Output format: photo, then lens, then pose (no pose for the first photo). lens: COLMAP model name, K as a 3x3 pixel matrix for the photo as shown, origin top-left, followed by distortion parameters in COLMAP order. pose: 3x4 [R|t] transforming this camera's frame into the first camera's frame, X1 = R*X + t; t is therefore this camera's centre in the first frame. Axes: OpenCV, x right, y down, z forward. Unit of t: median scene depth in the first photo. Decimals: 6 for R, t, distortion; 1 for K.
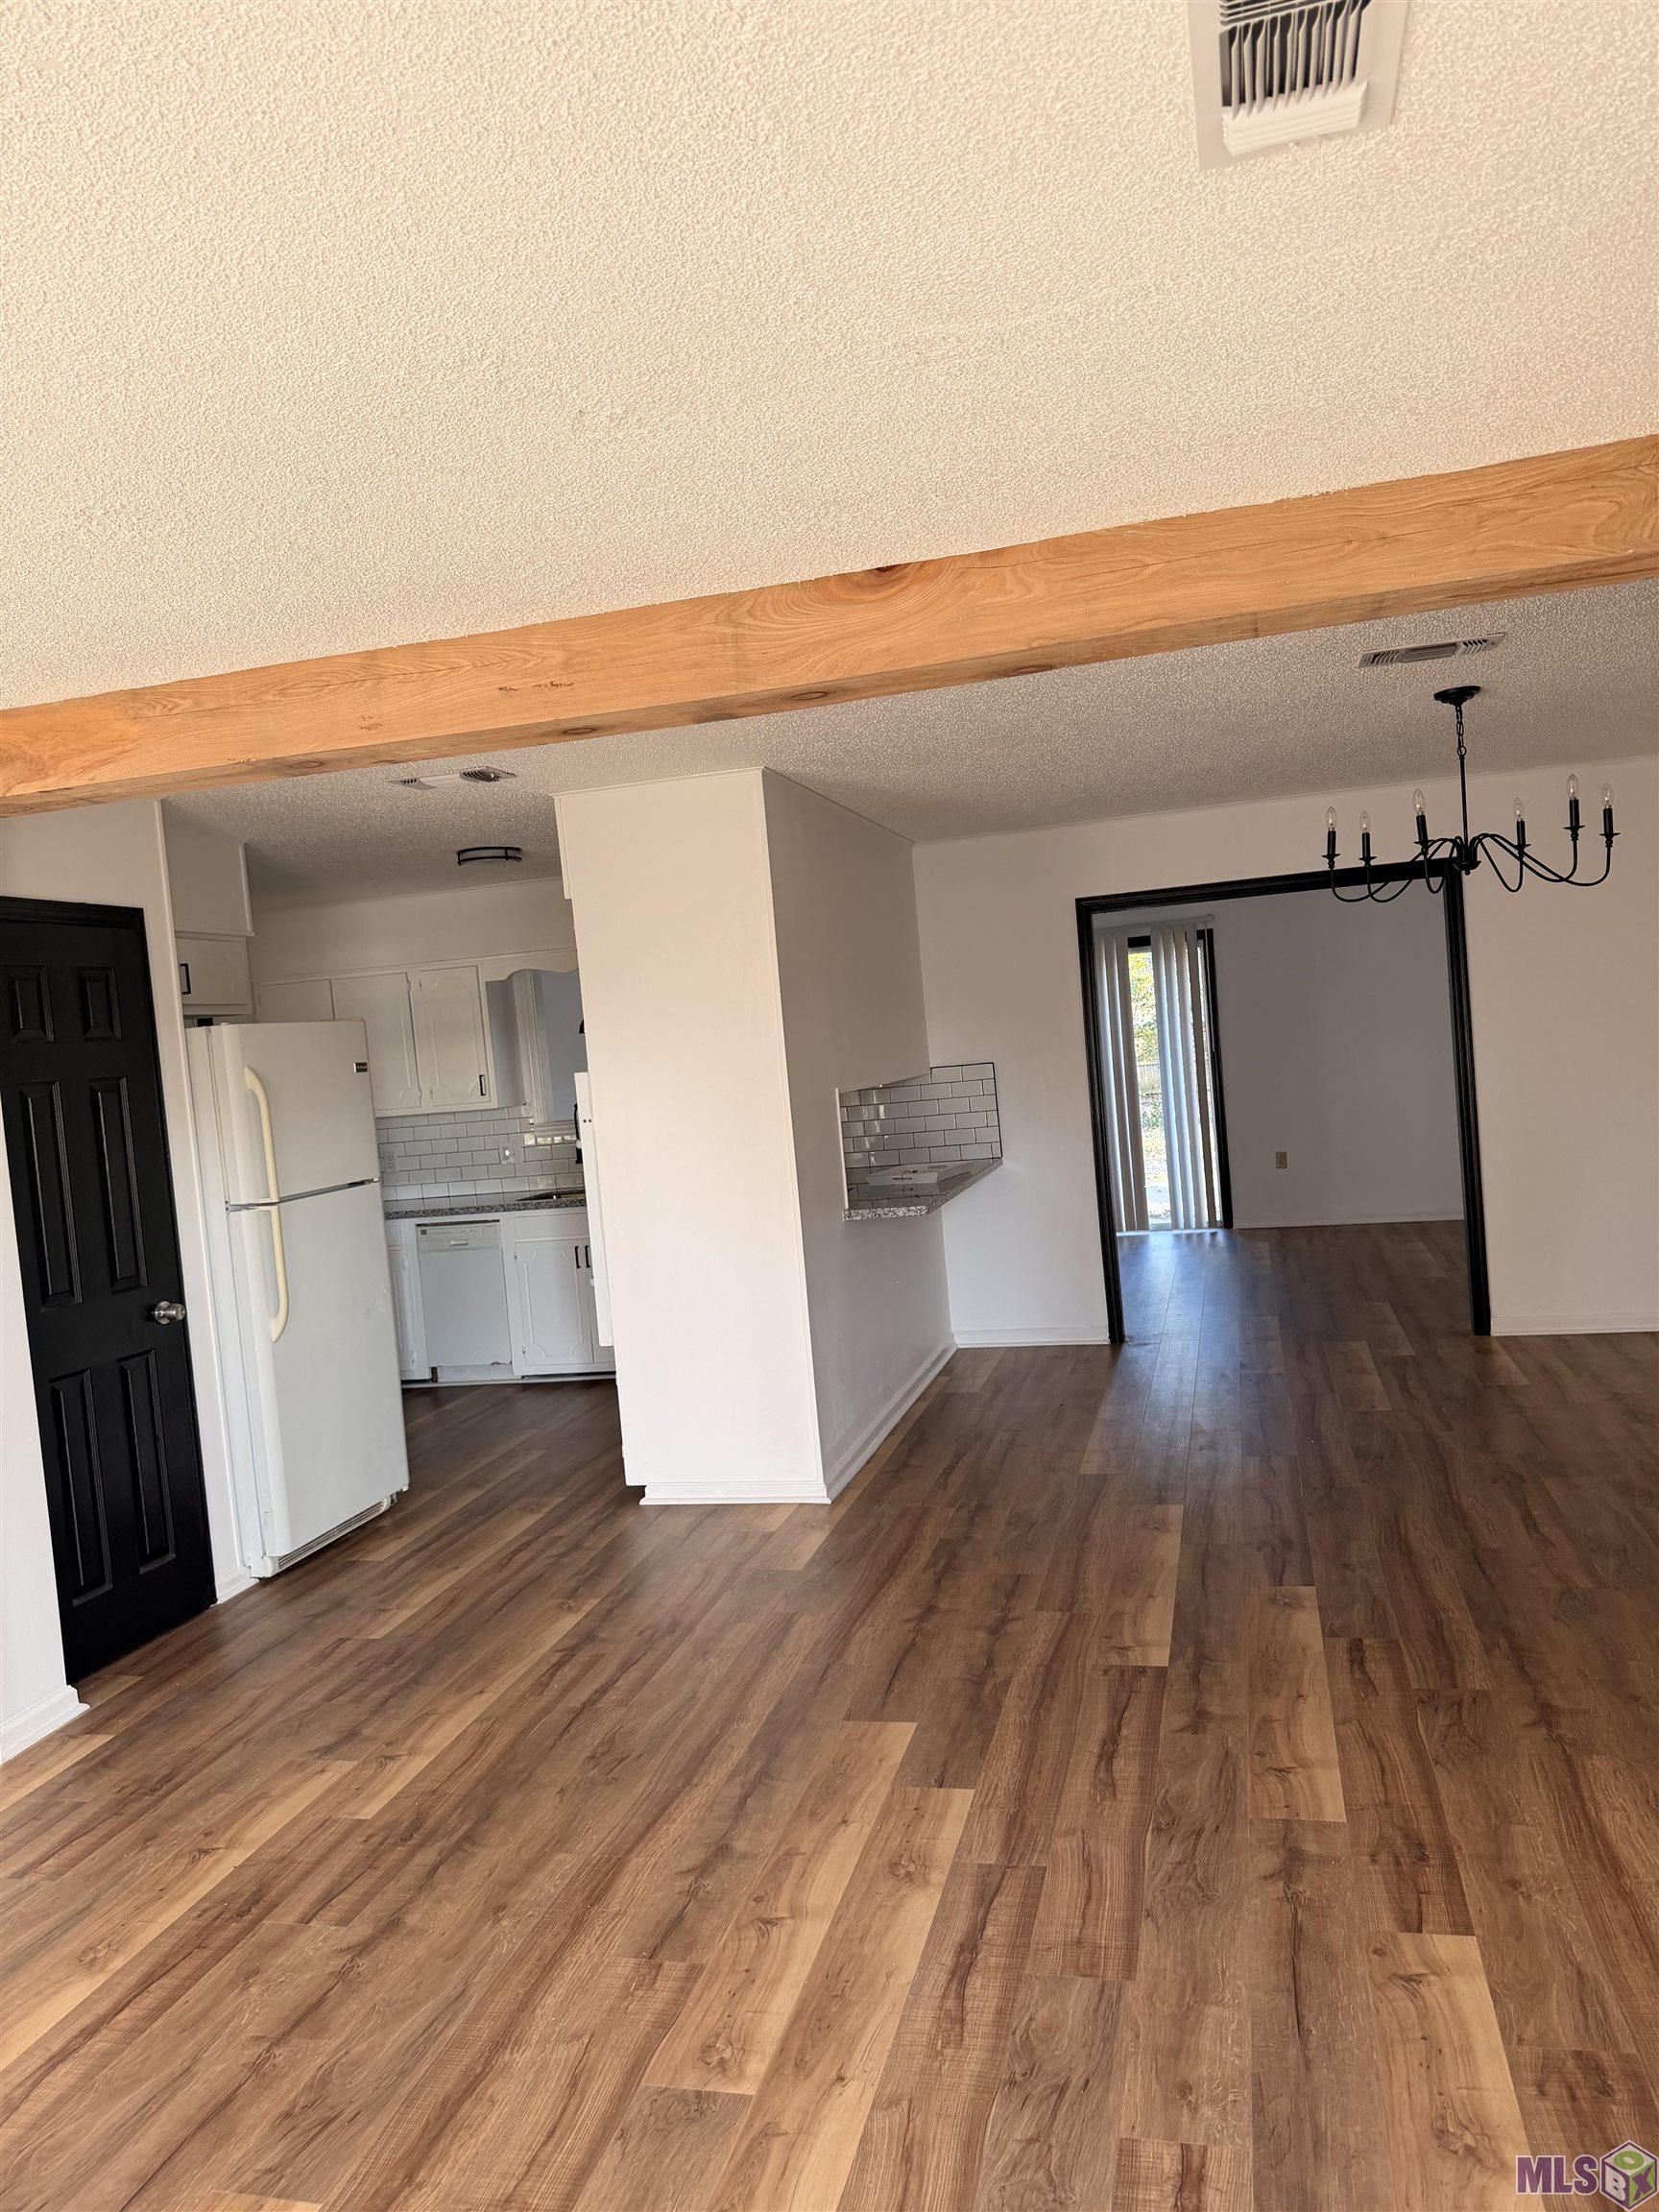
lens RADIAL K [[1574.6, 0, 843.6], [0, 1574.6, 1108.4], [0, 0, 1]] dist [0.071700, -0.091443]
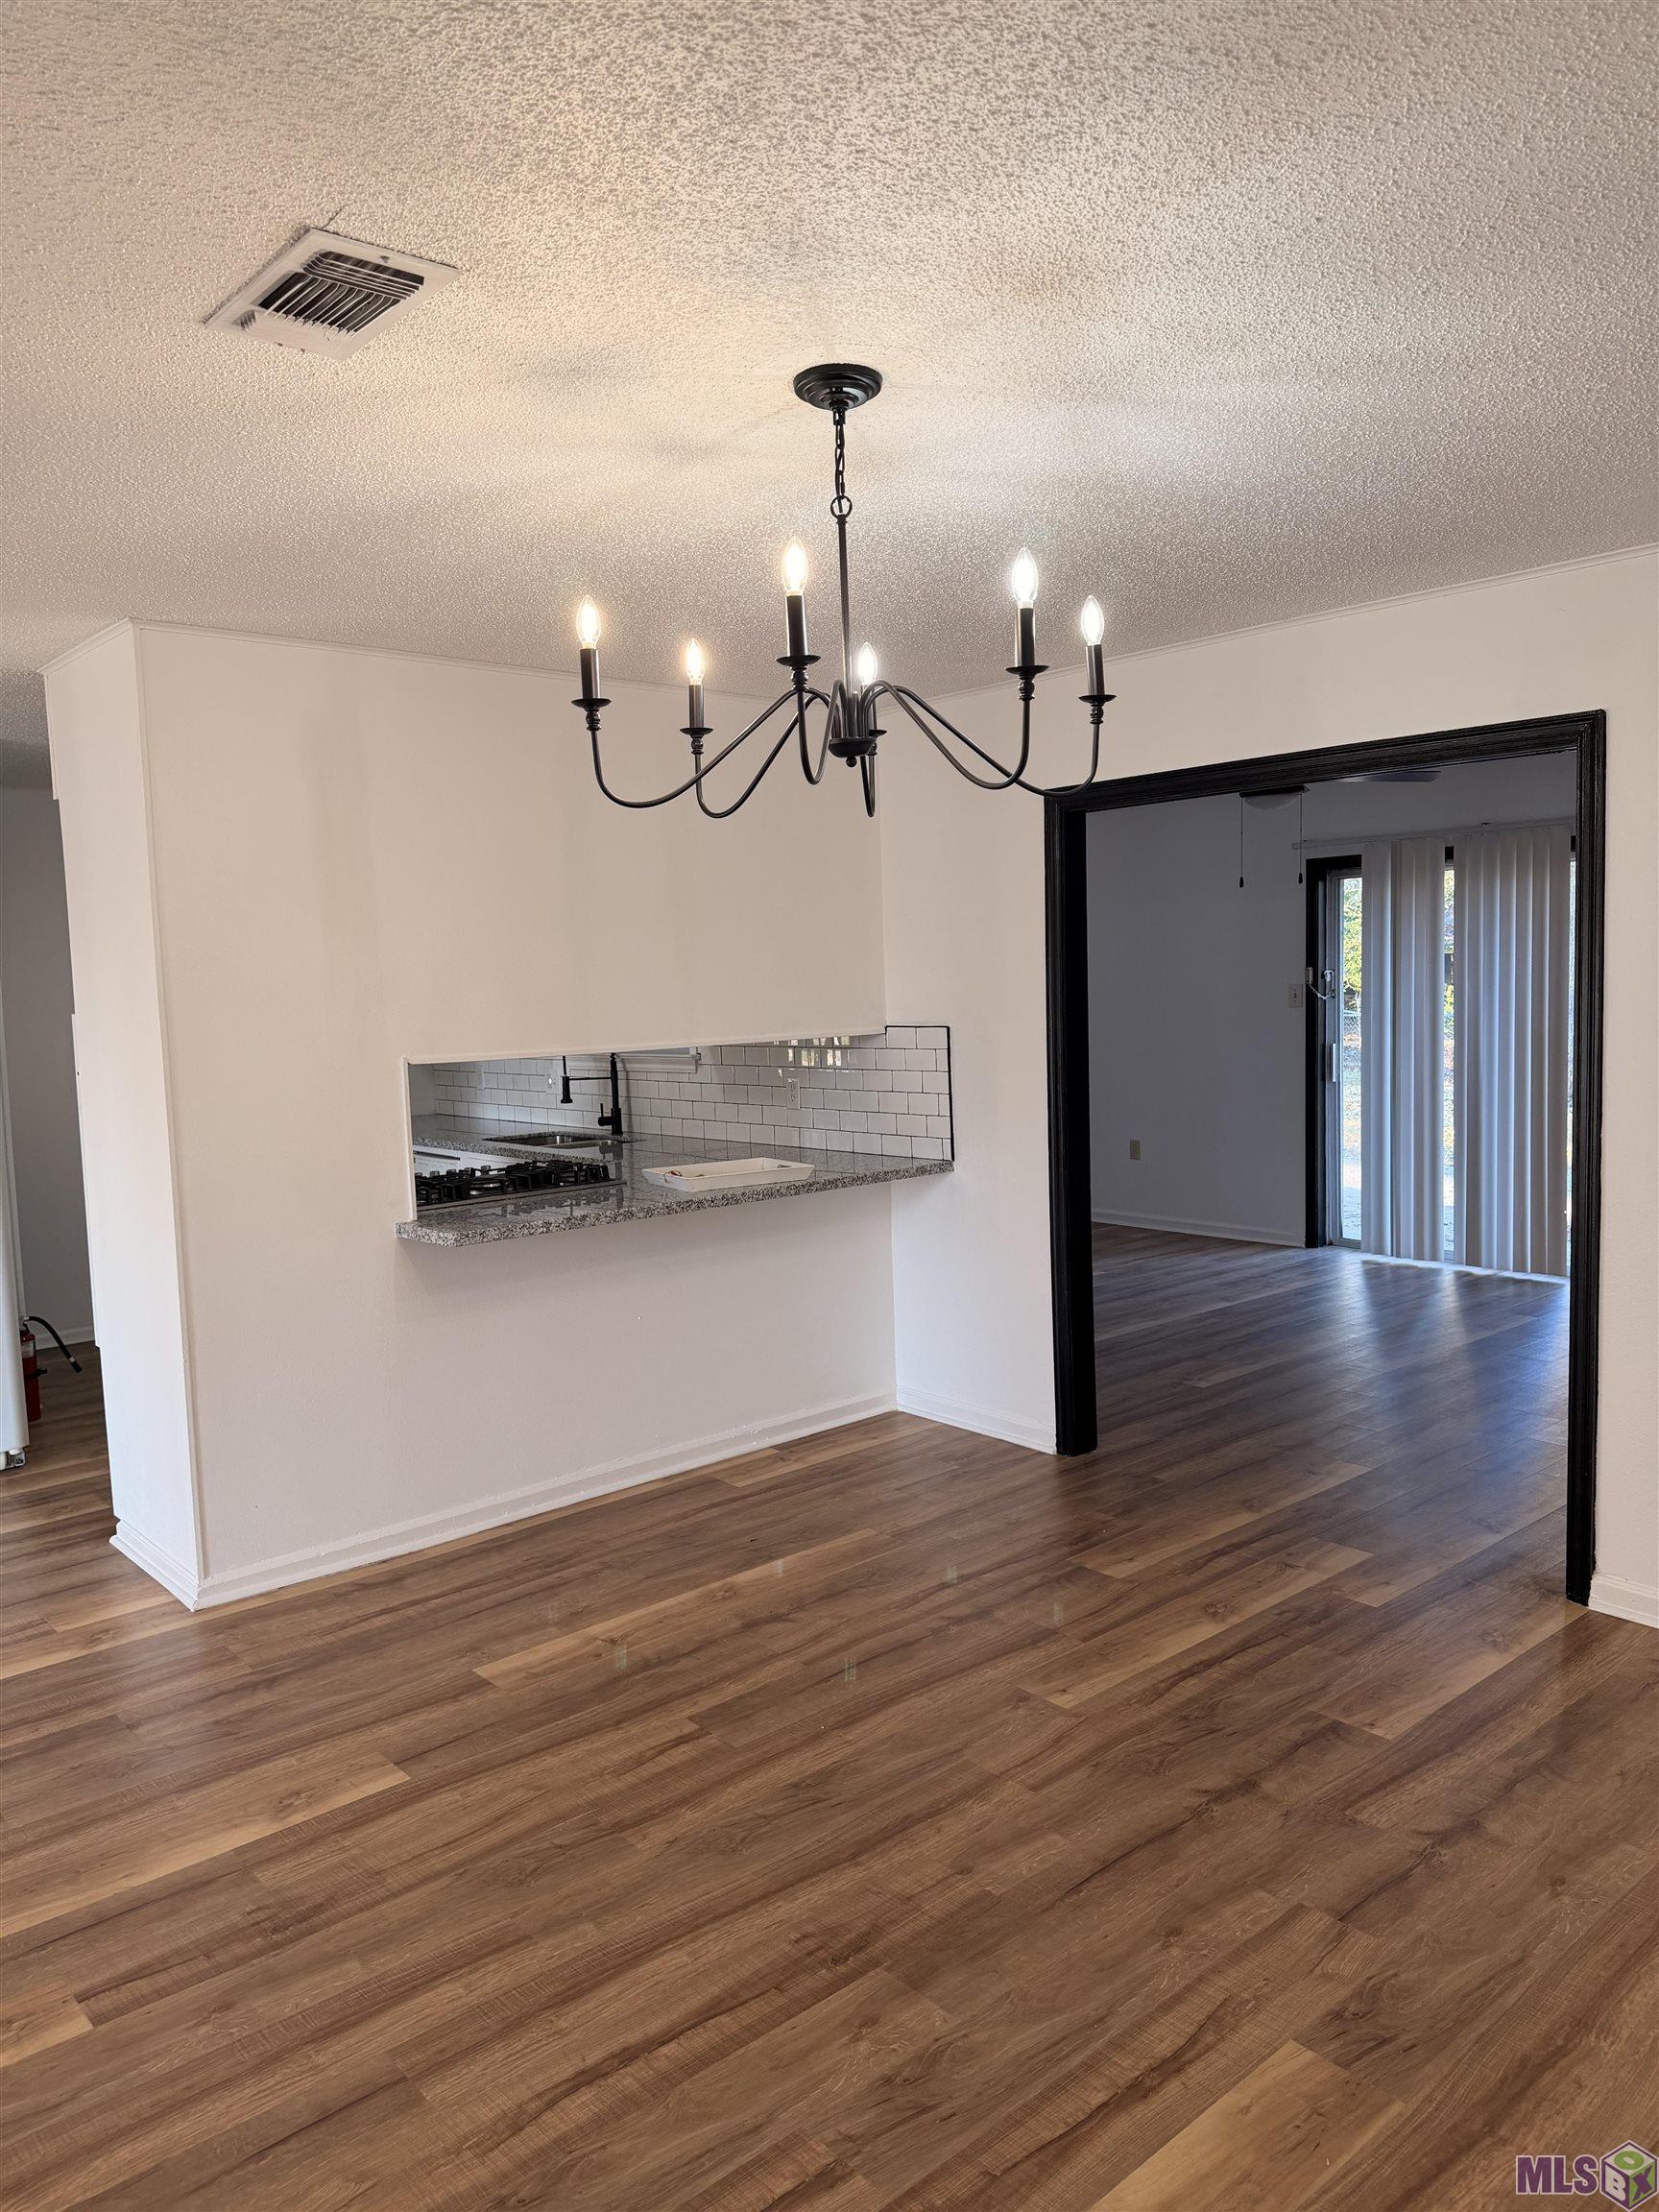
lens RADIAL K [[1574.6, 0, 828.2], [0, 1574.6, 1098.4], [0, 0, 1]] dist [0.071700, -0.091443]
pose [[0.821785, 0.114413, -0.558193, 0.612126], [-0.069764, 0.992466, 0.100719, -0.088290], [0.565511, -0.043828, 0.823575, 0.520811]]
